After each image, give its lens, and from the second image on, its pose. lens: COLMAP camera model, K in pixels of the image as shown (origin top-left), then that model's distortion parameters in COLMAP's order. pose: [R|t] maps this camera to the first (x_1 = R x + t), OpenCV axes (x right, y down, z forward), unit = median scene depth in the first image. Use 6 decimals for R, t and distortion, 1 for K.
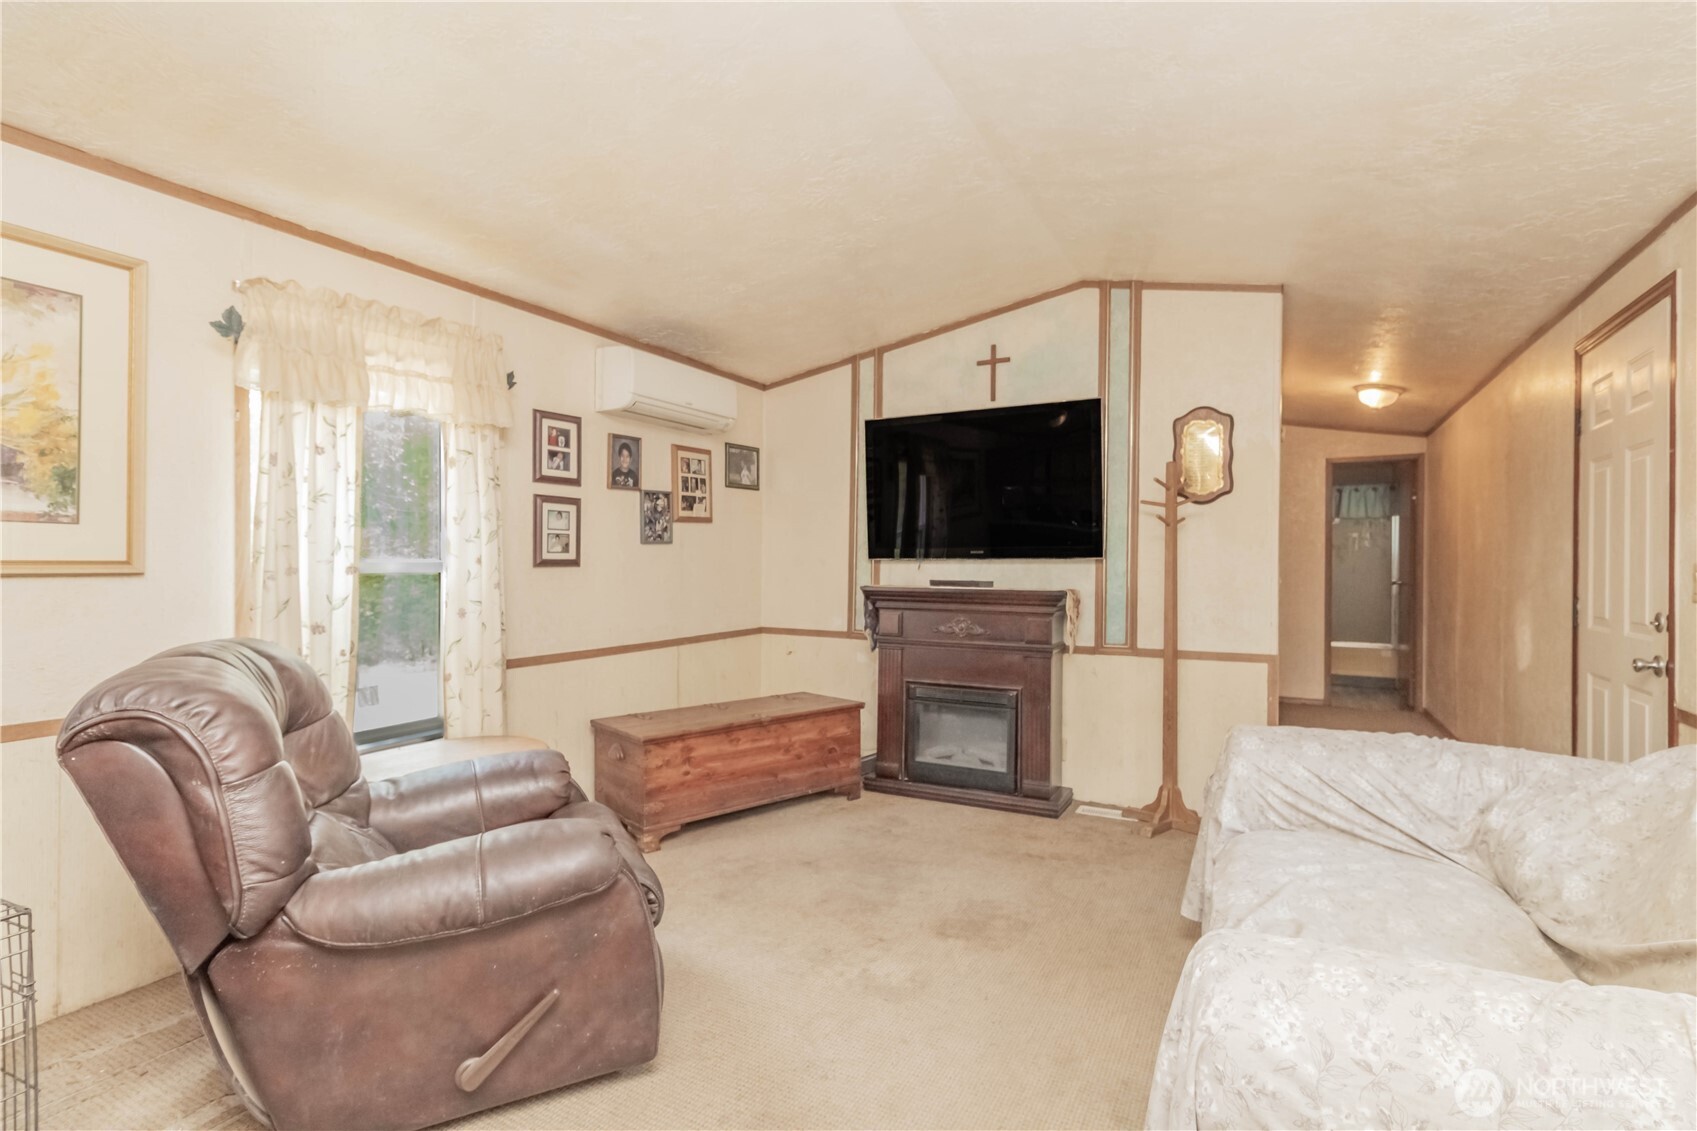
lens RADIAL K [[825.3, 0, 863.7], [0, 825.3, 561.3], [0, 0, 1]] dist [0.004726, 0.000428]
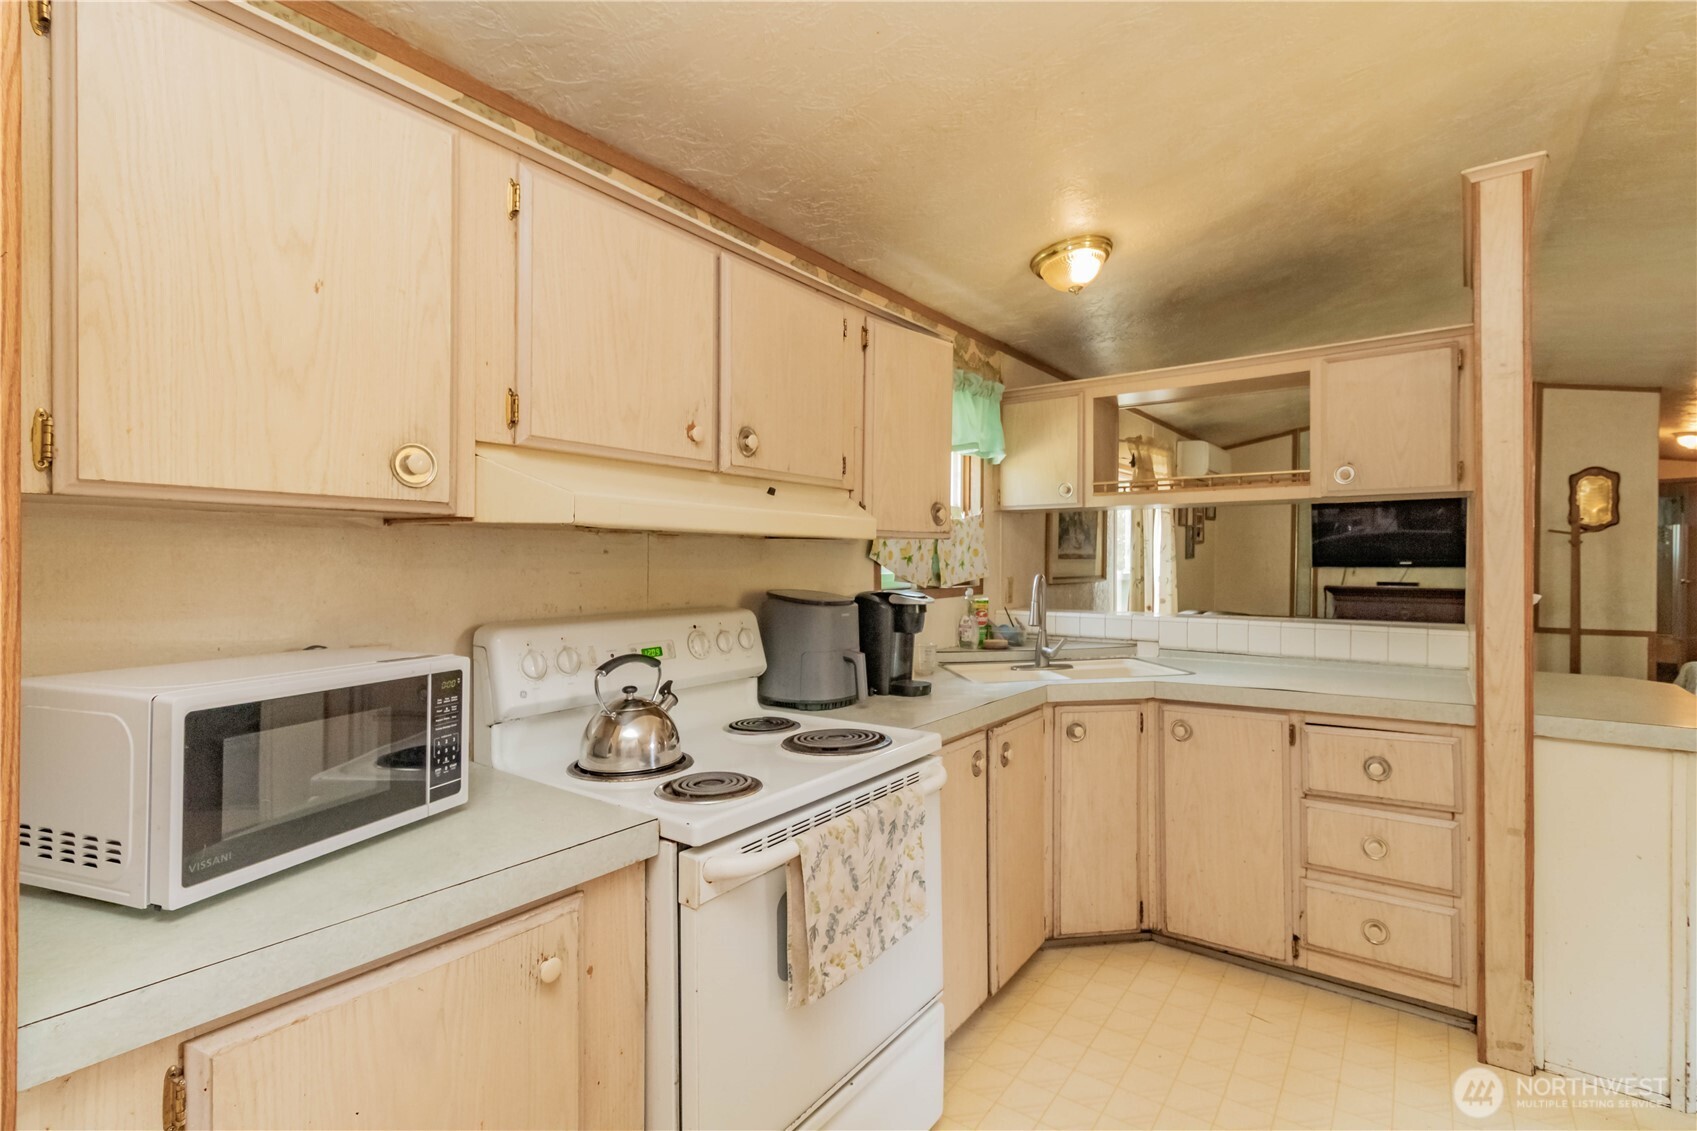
lens RADIAL K [[788.0, 0, 843.3], [0, 788.0, 559.0], [0, 0, 1]] dist [0.004404, -0.000999]
pose [[0.986016, -0.004629, -0.166586, -0.647764], [0.005712, 0.999966, 0.006022, -0.033540], [0.166552, -0.006889, 0.986009, -0.602372]]
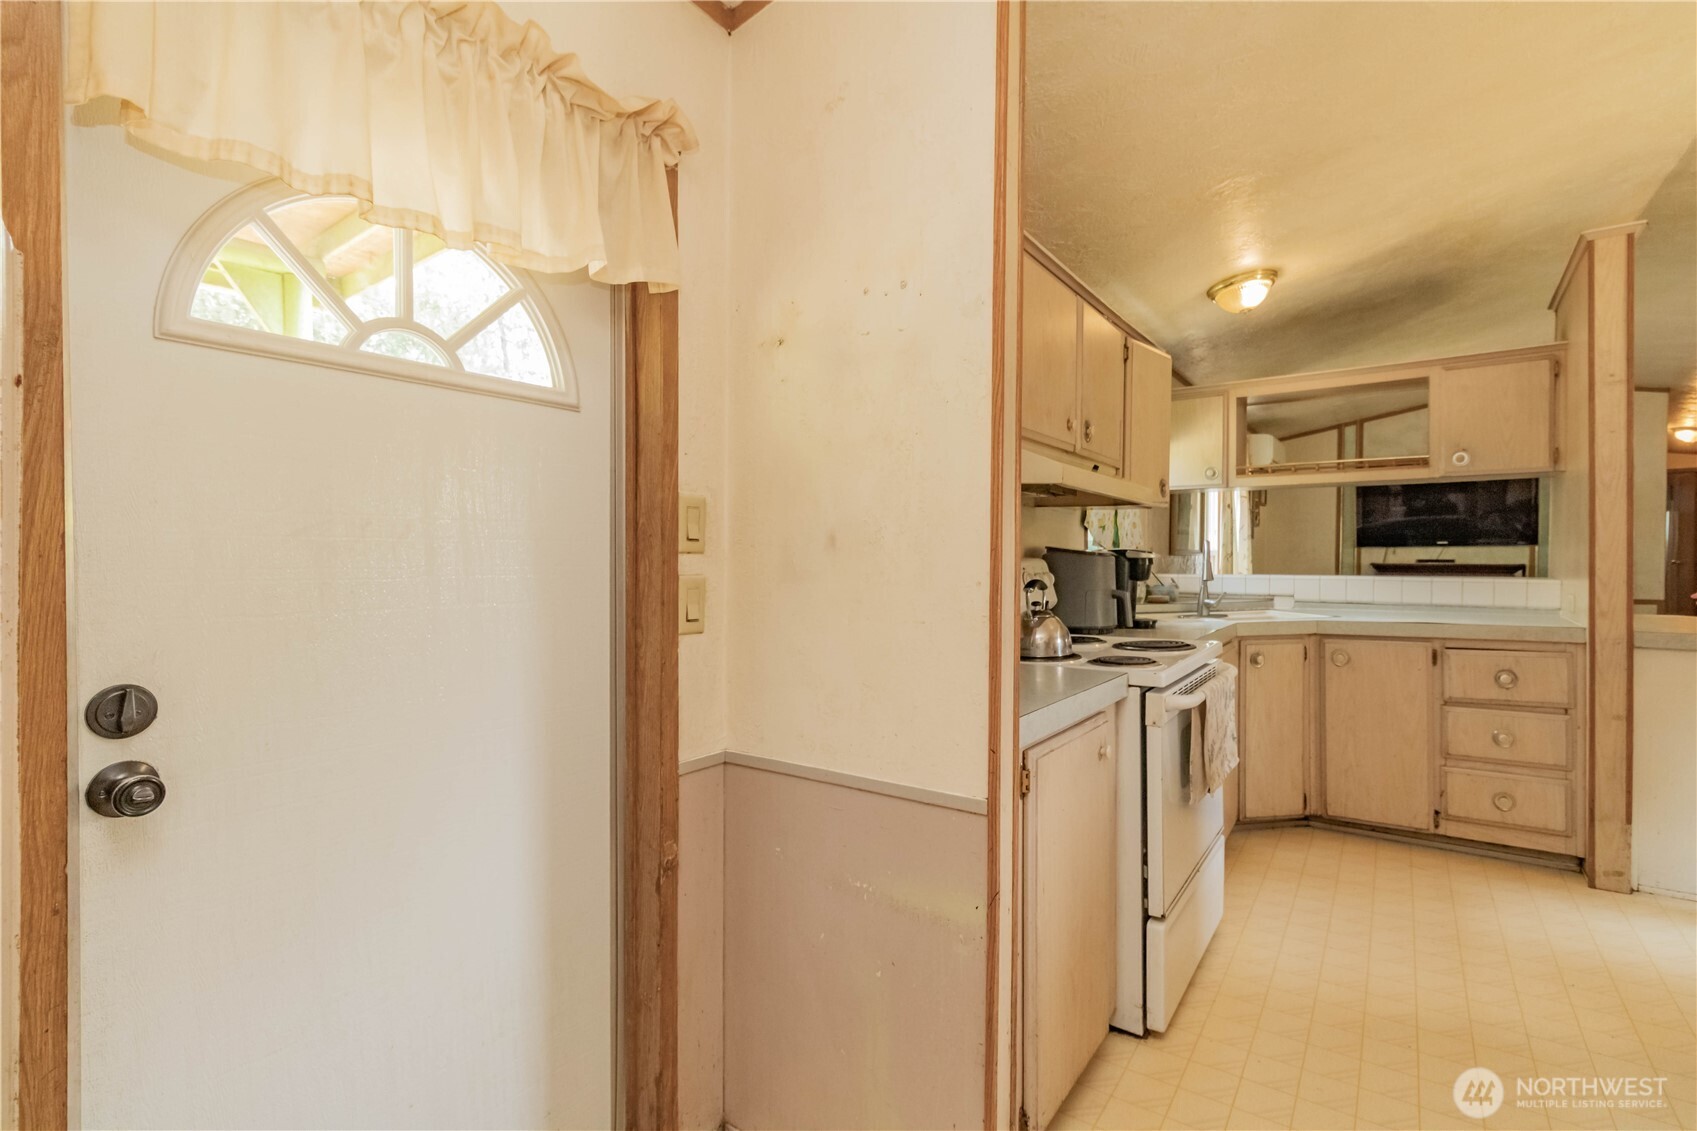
lens RADIAL K [[788.0, 0, 835.6], [0, 788.0, 559.9], [0, 0, 1]] dist [0.004404, -0.000999]
pose [[0.988940, -0.005338, -0.148222, -0.875816], [0.007441, 0.999879, 0.013642, -0.006792], [0.148131, -0.014594, 0.988860, -0.810358]]
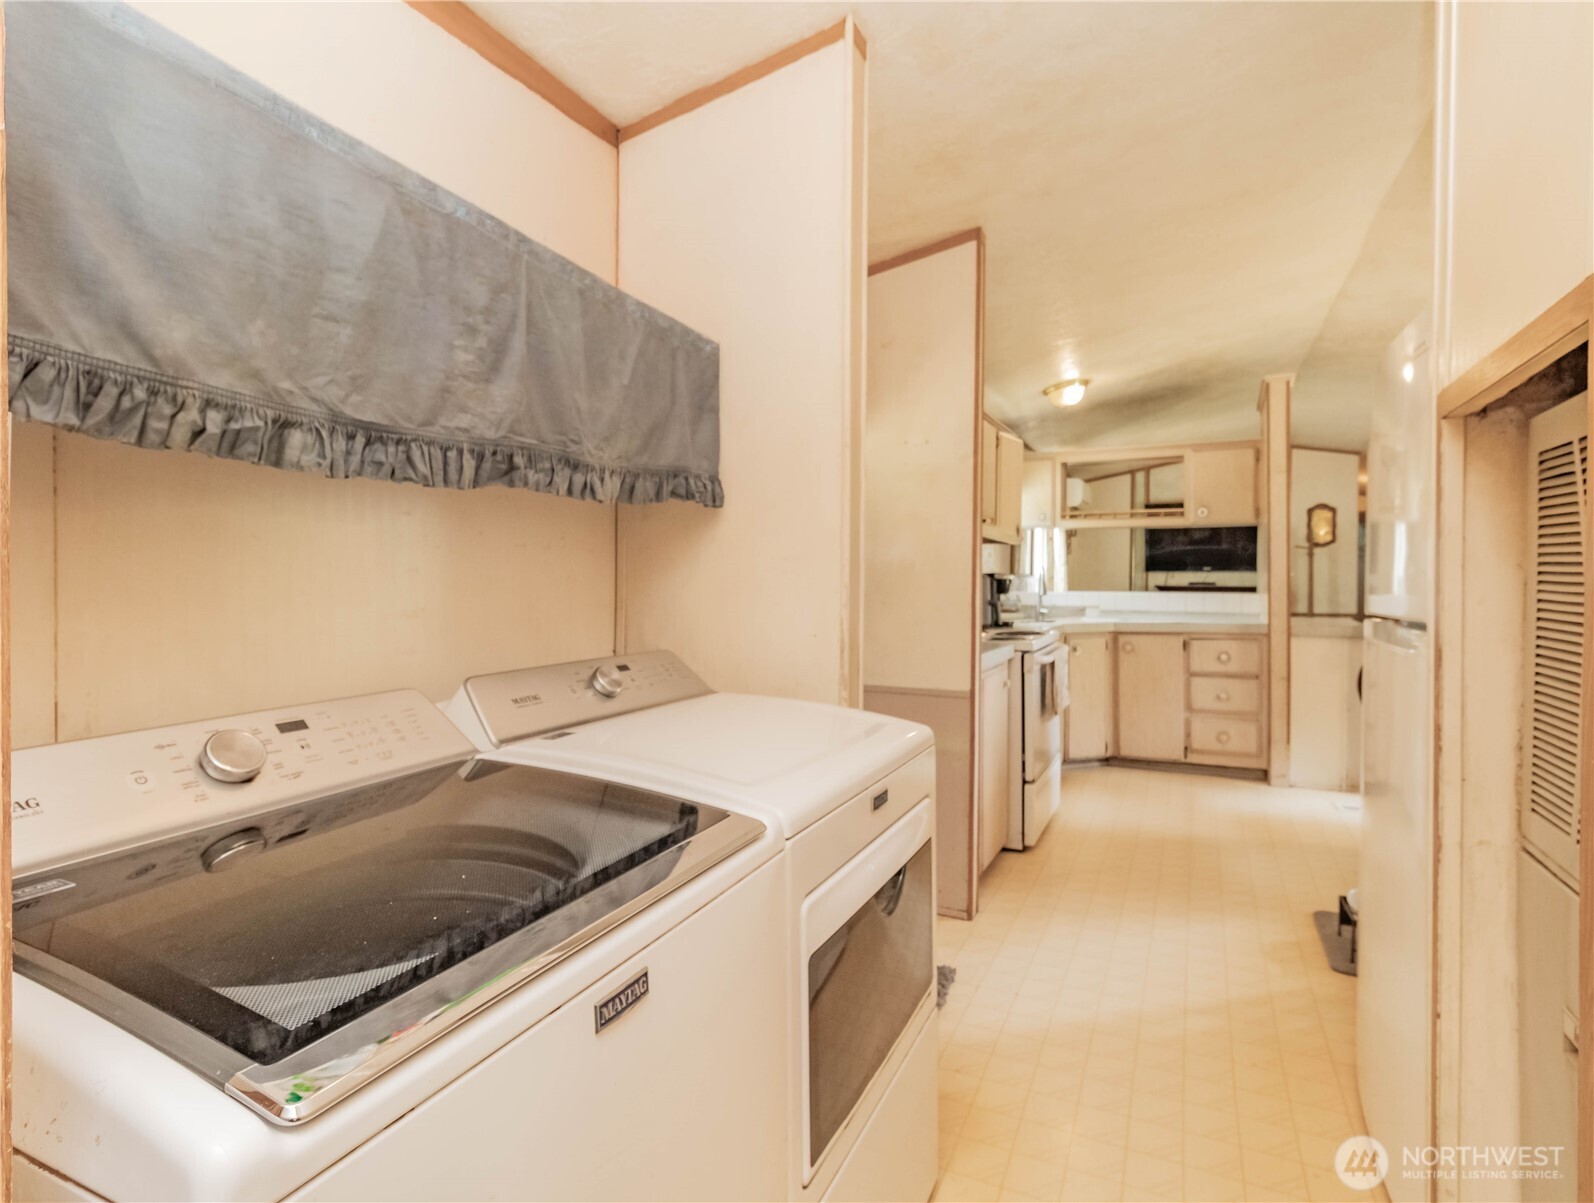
lens RADIAL K [[882.2, 0, 786.4], [0, 882.2, 575.7], [0, 0, 1]] dist [0.007735, 0.001356]
pose [[0.999160, -0.002189, 0.040916, -1.050759], [0.001928, 0.999977, 0.006437, -0.009464], [-0.040929, -0.006353, 0.999142, -1.236280]]
